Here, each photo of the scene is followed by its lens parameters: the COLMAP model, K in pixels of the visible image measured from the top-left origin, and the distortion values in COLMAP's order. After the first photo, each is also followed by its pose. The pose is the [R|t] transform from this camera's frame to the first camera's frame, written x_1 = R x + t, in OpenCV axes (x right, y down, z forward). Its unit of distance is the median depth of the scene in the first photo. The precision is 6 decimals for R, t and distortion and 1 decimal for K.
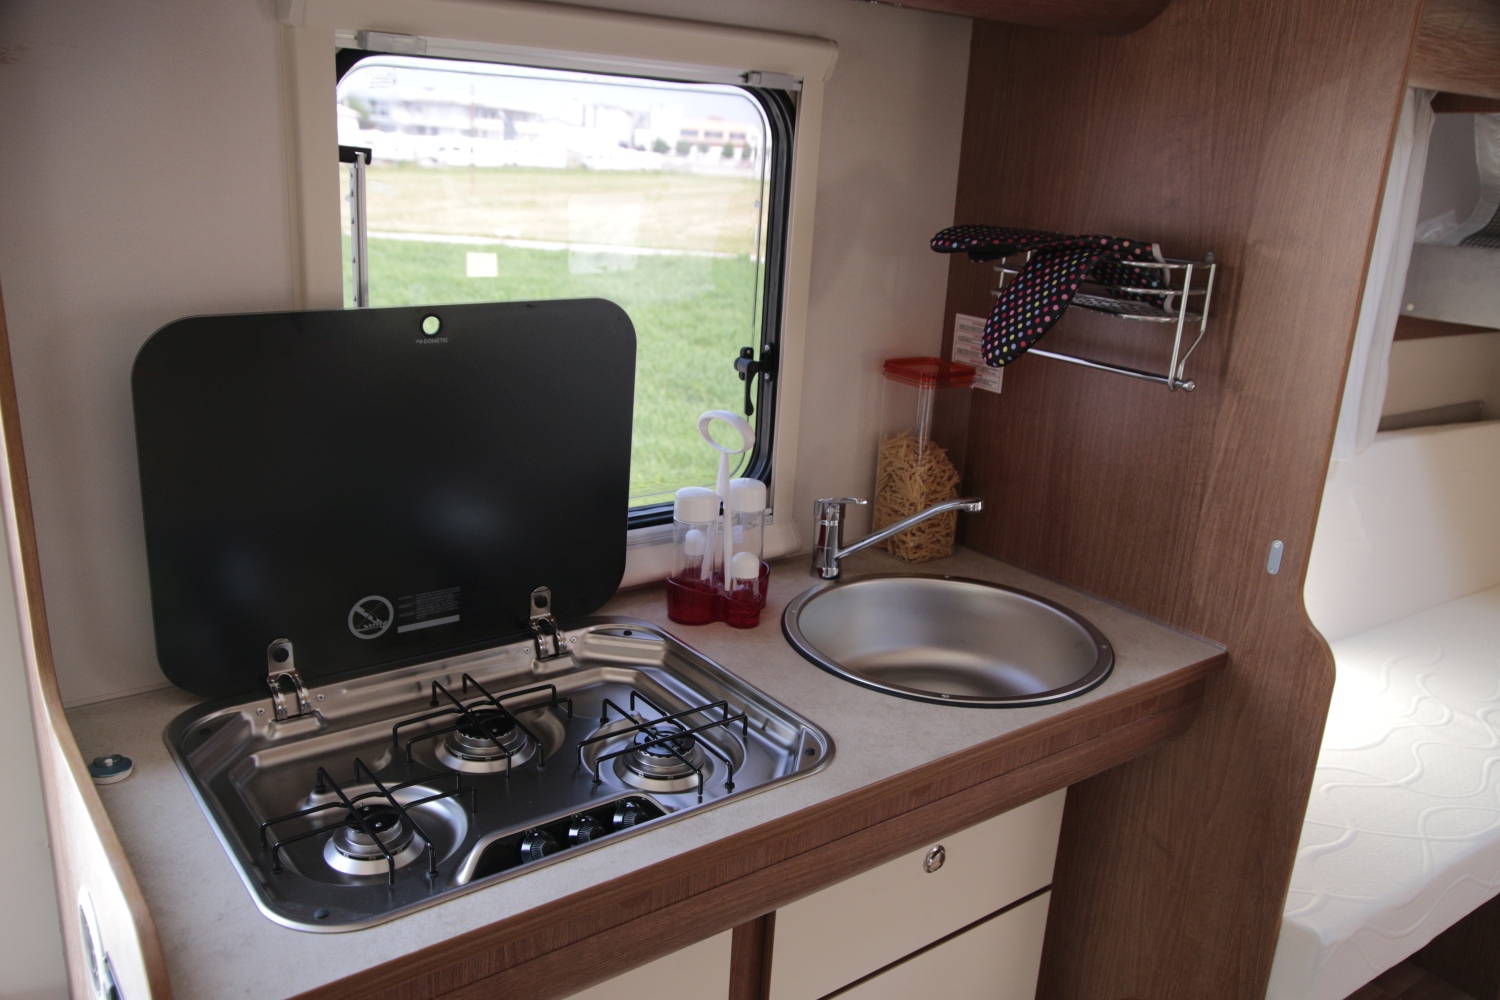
lens RADIAL K [[1203.4, 0, 753.3], [0, 1203.4, 505.4], [0, 0, 1]] dist [-0.067065, 0.100560]
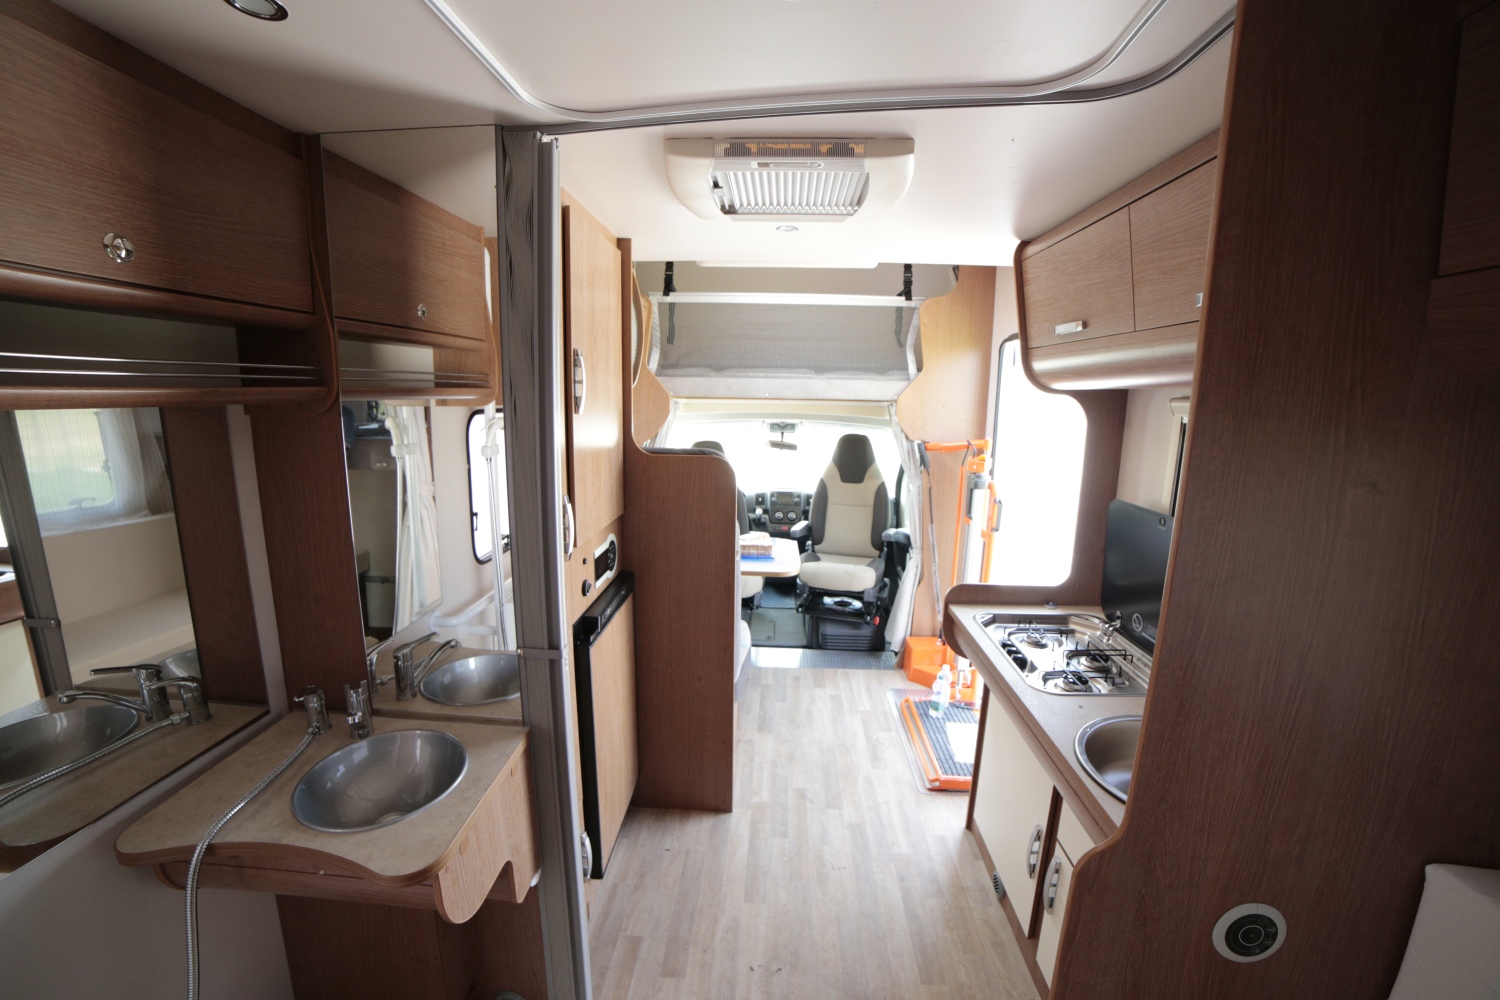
lens RADIAL K [[607.3, 0, 747.2], [0, 607.3, 496.2], [0, 0, 1]] dist [-0.103281, 0.033474]
pose [[-0.651924, 0.064359, -0.755548, 1.083357], [-0.274569, 0.908743, 0.314321, -0.296187], [0.706829, 0.412363, -0.574761, 0.892861]]
